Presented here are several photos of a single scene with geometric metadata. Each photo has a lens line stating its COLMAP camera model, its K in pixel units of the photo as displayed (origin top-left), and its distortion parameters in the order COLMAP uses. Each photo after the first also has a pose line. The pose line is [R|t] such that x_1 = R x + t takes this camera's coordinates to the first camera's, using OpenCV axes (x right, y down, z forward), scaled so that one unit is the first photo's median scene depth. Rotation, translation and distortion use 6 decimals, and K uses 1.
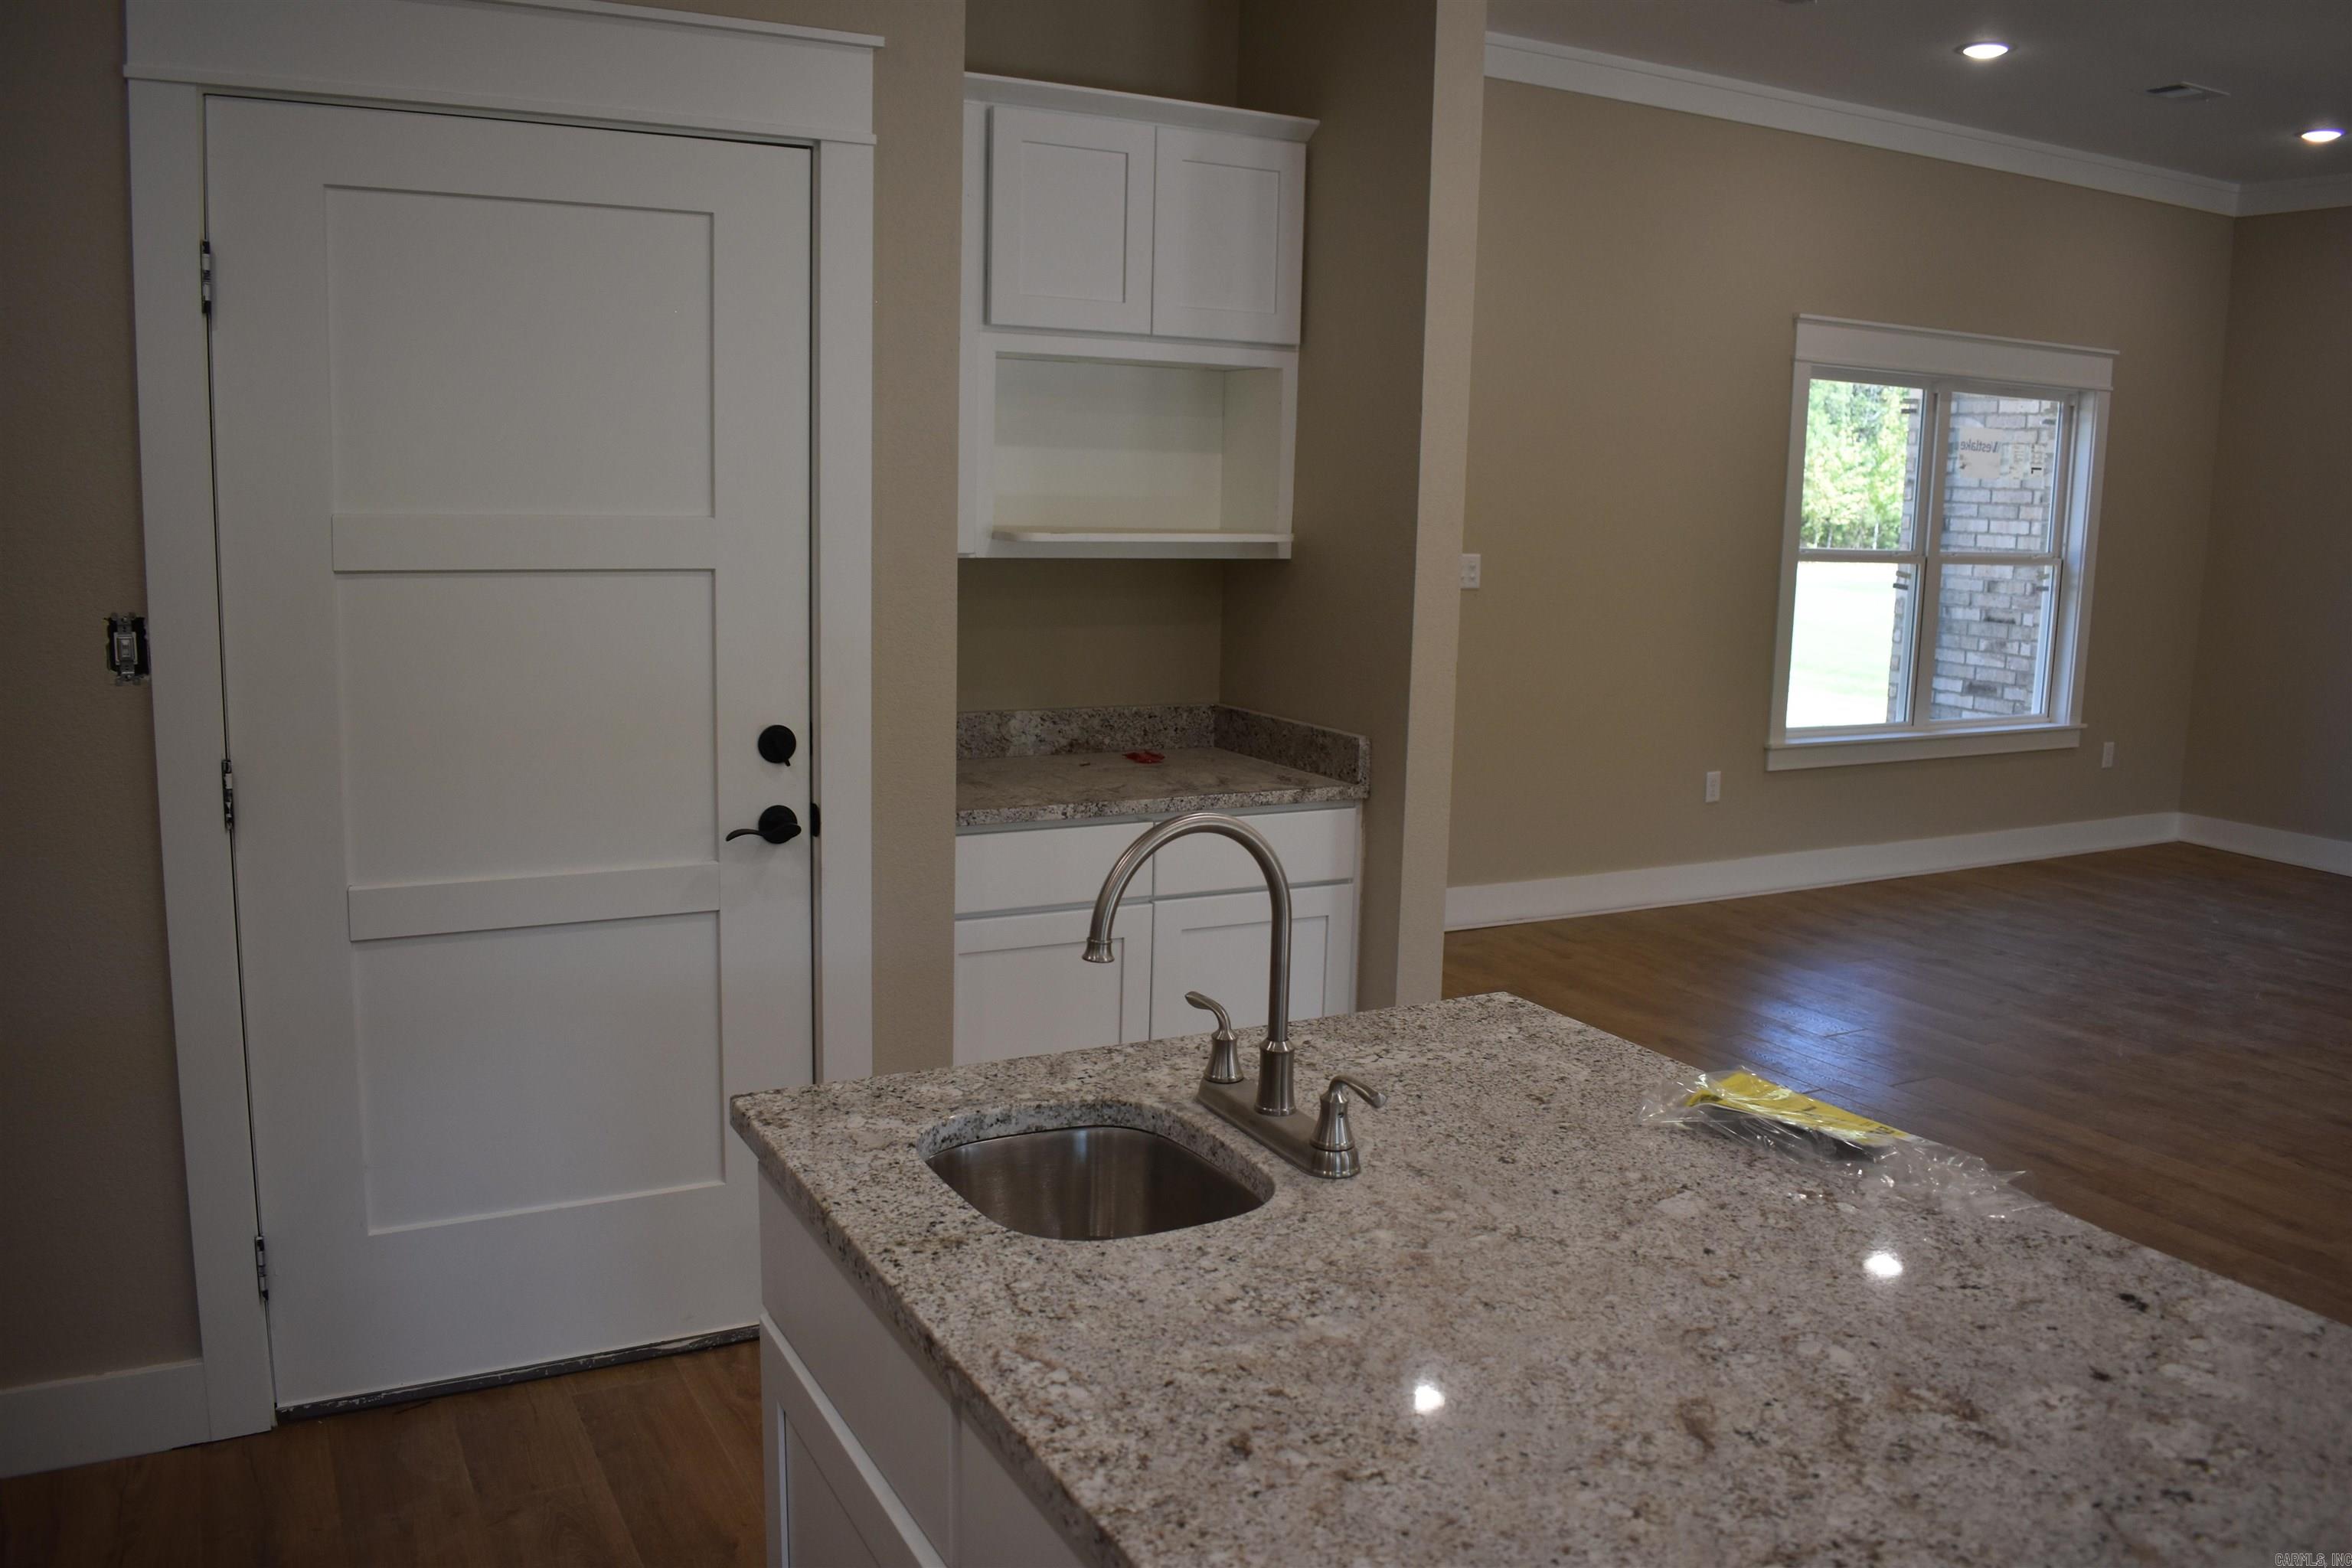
lens RADIAL K [[1831.6, 0, 1176.0], [0, 1831.6, 784.0], [0, 0, 1]] dist [-0.095091, 0.008555]
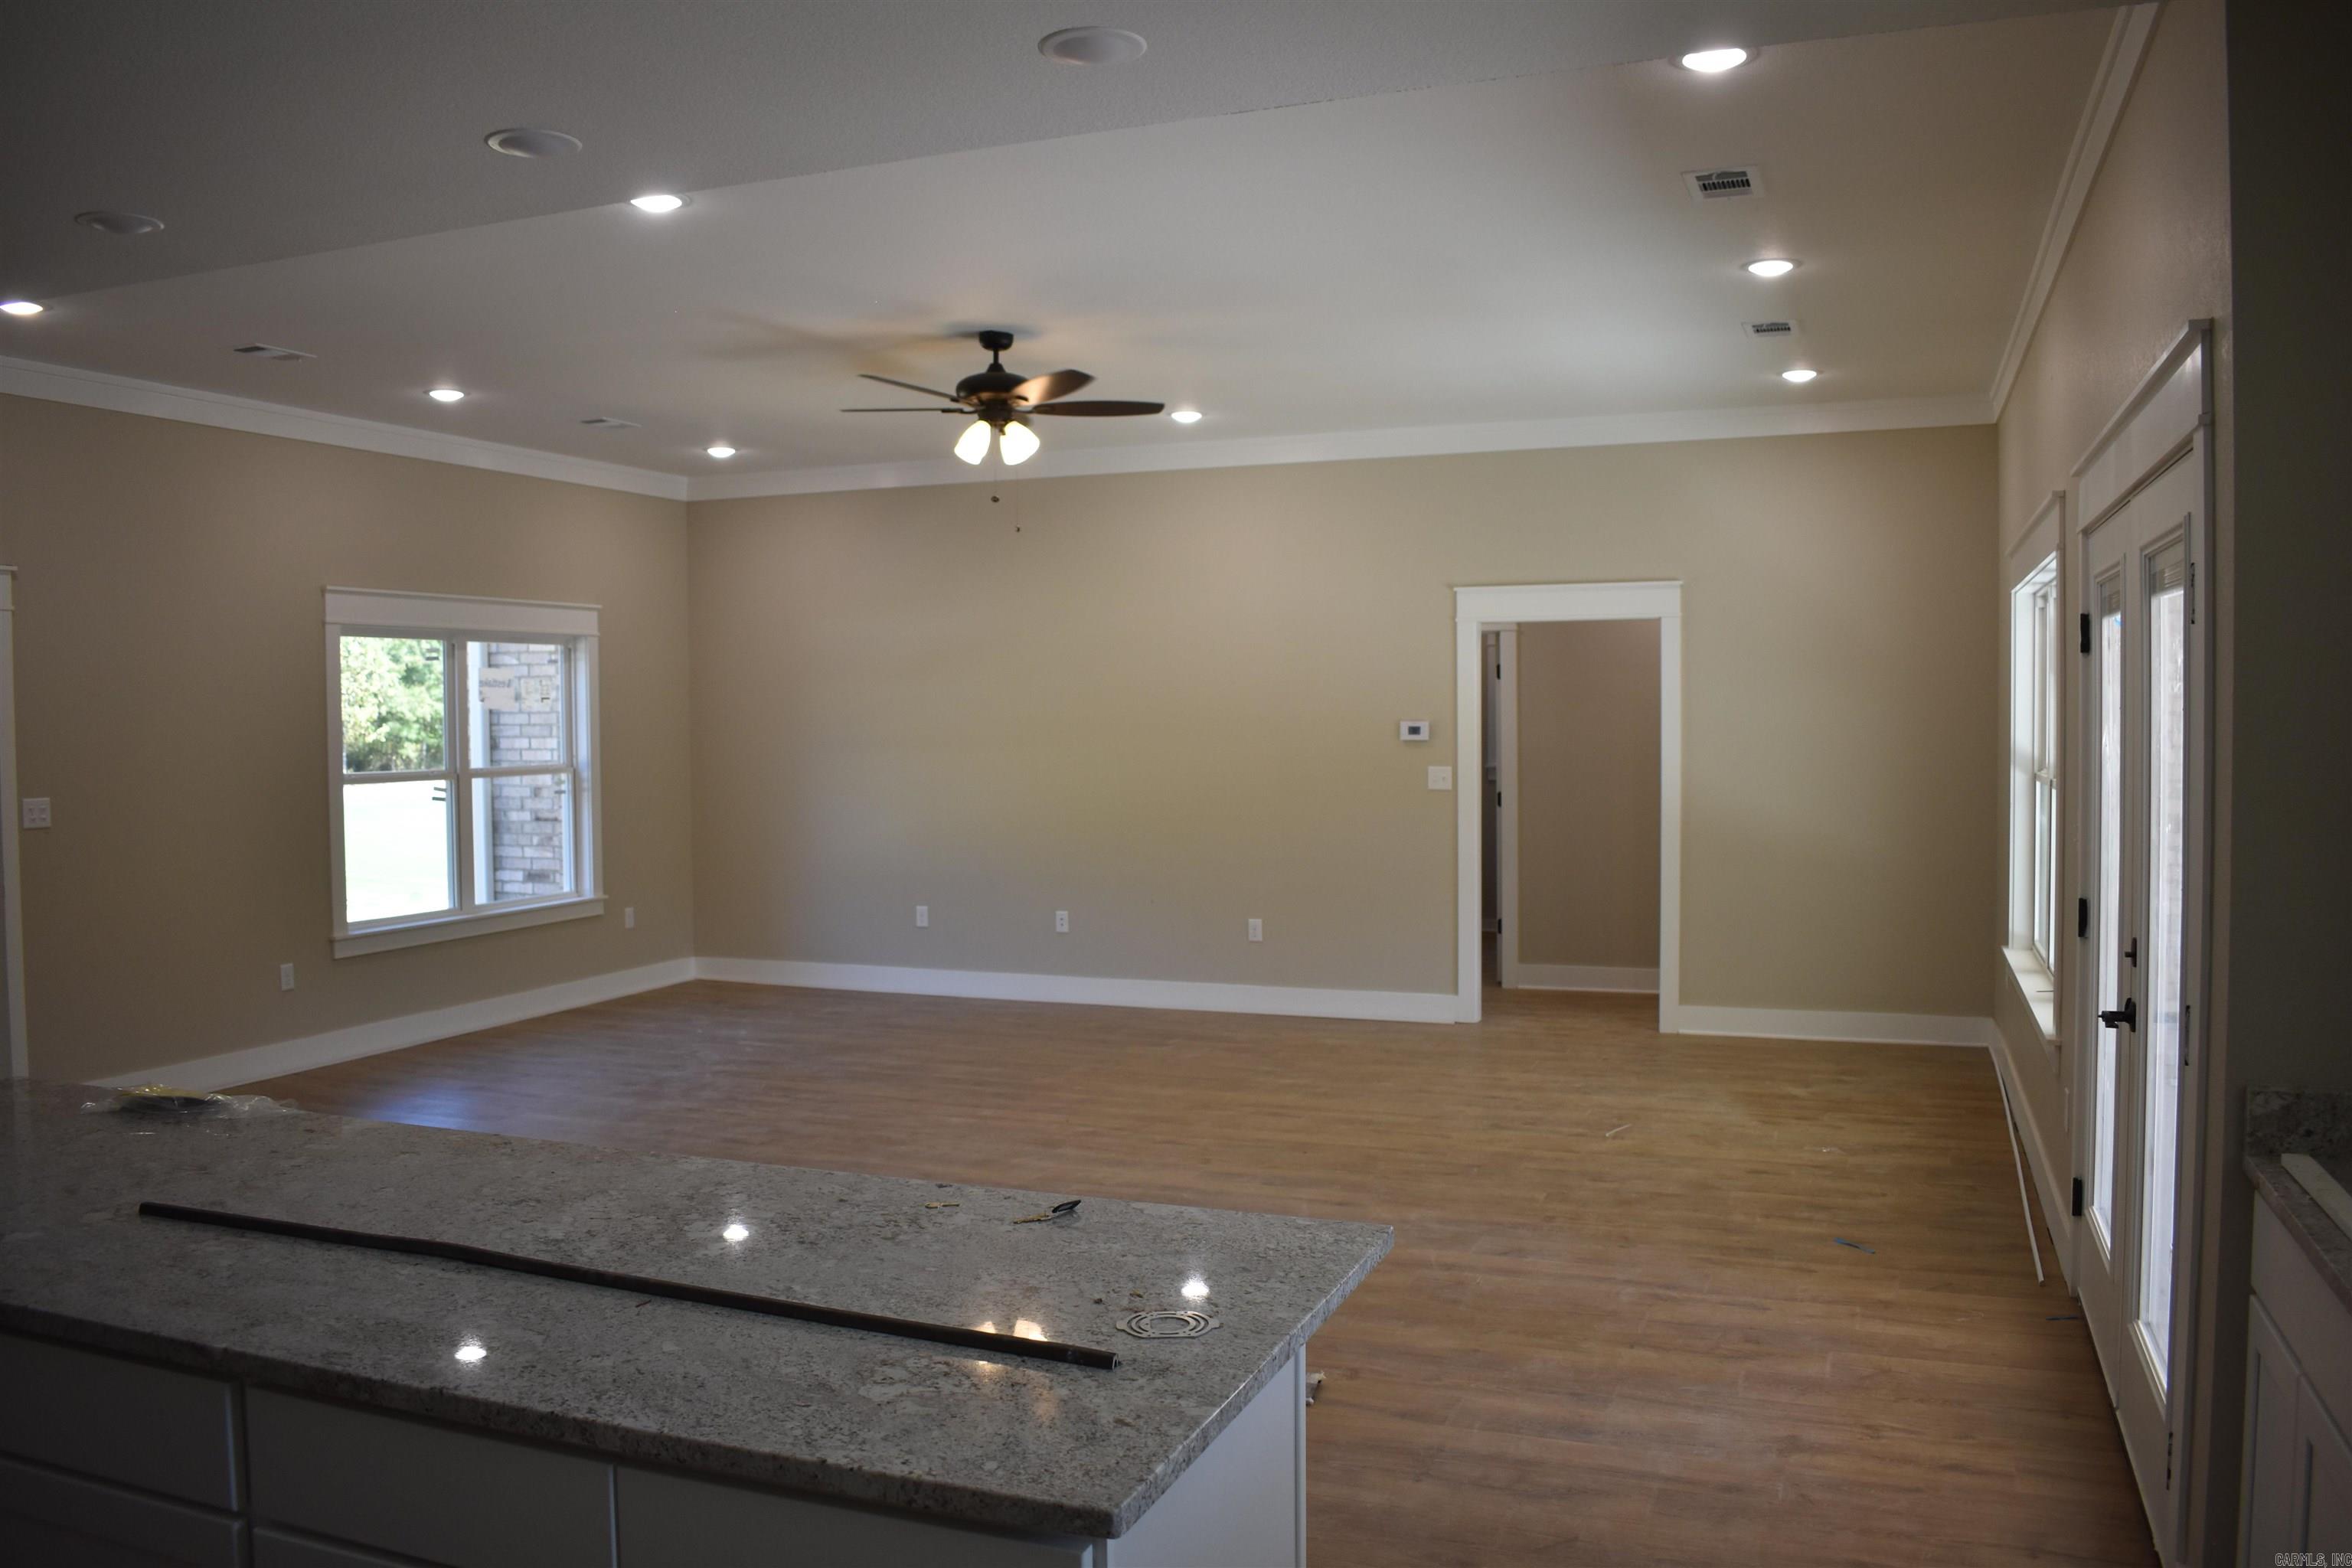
lens RADIAL K [[1831.6, 0, 1176.0], [0, 1831.6, 784.0], [0, 0, 1]] dist [-0.095091, 0.008555]
pose [[0.763977, -0.057346, 0.642690, -0.005363], [0.130419, 0.989208, -0.066767, 0.027156], [-0.631925, 0.134828, 0.763212, -0.250420]]
